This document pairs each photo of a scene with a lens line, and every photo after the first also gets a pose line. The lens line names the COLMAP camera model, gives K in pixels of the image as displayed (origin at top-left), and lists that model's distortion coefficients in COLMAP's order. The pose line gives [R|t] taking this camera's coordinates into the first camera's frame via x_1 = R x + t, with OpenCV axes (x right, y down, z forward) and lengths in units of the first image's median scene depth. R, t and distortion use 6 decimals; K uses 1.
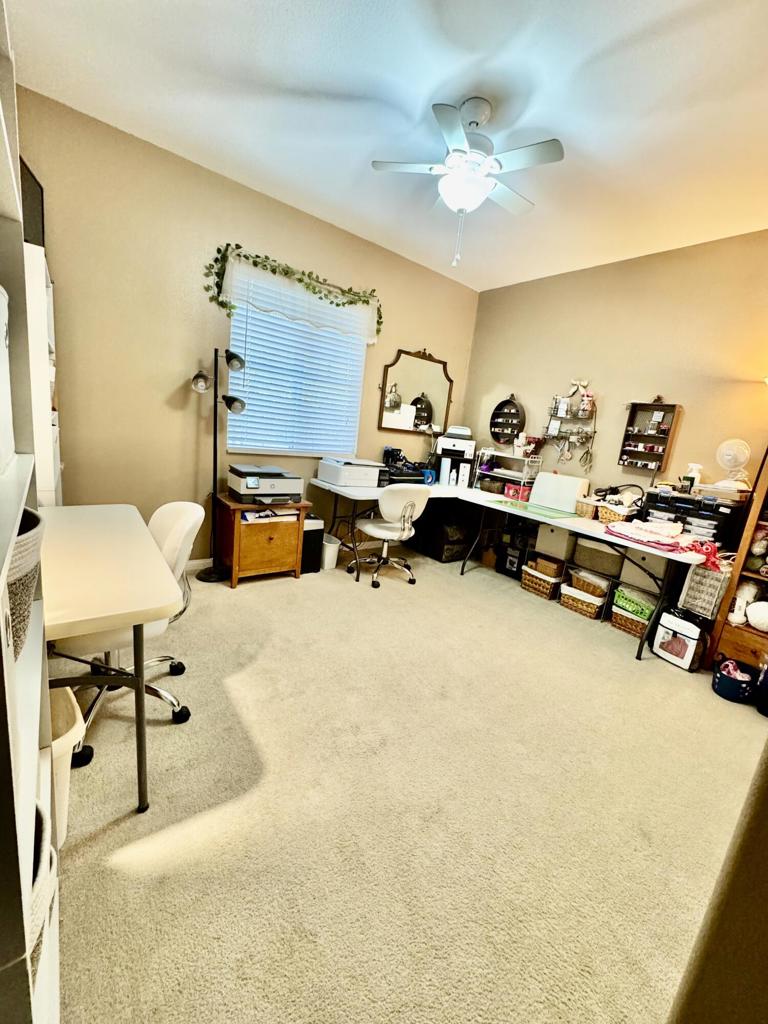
lens RADIAL K [[411.3, 0, 384.0], [0, 411.3, 512.0], [0, 0, 1]] dist [-0.000077, -0.000028]
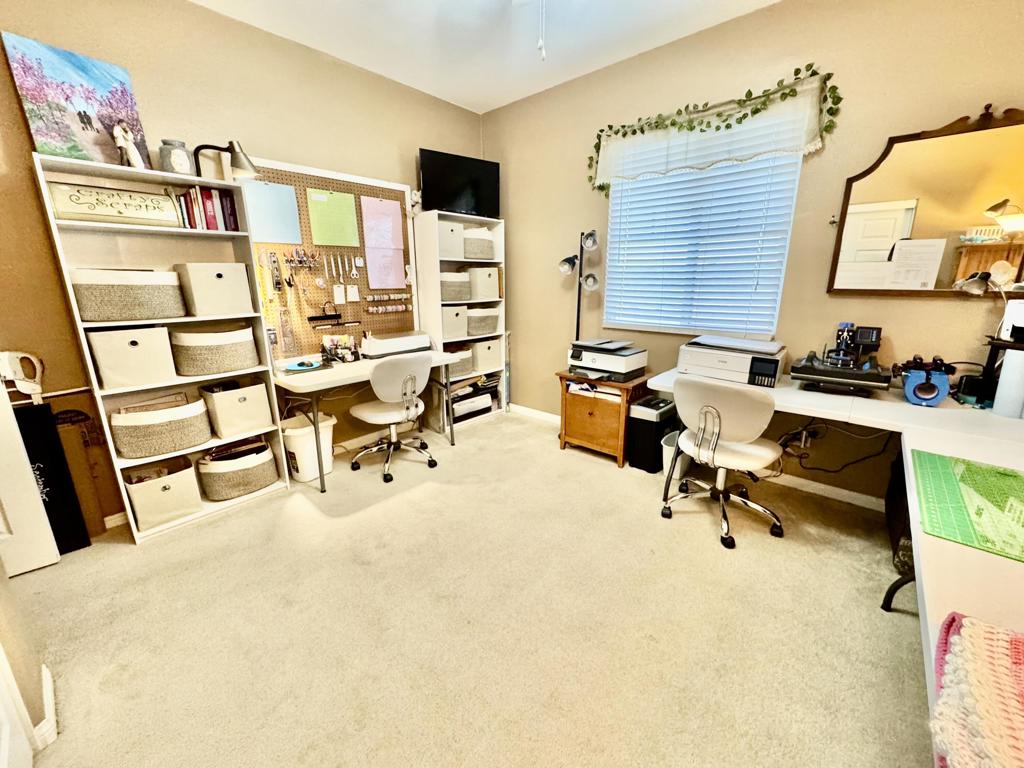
lens RADIAL K [[411.3, 0, 512.0], [0, 411.3, 384.0], [0, 0, 1]] dist [-0.000077, -0.000028]
pose [[0.186660, 0.136174, -0.972941, 0.604601], [-0.170834, 0.979758, 0.104353, -0.071340], [0.967457, 0.146733, 0.206144, 0.566893]]
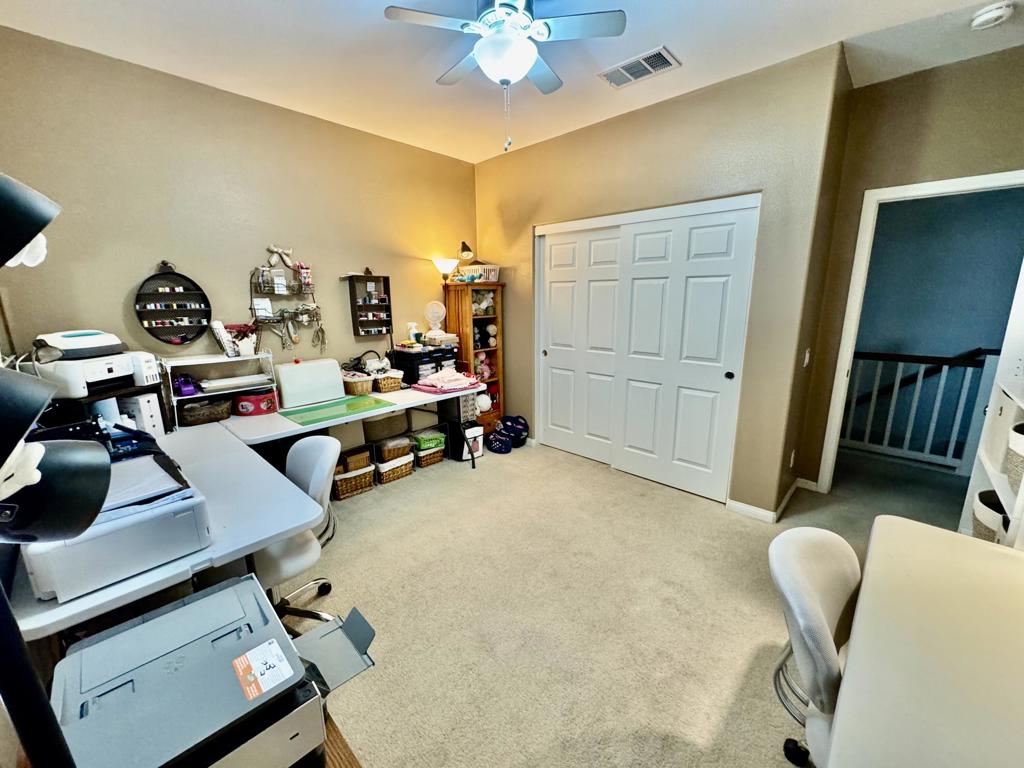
lens RADIAL K [[411.3, 0, 512.0], [0, 411.3, 384.0], [0, 0, 1]] dist [-0.000077, -0.000028]
pose [[-0.166648, -0.319070, 0.932965, -0.479378], [0.199881, 0.915619, 0.348841, -0.284636], [-0.965544, 0.244616, -0.088810, 0.748423]]
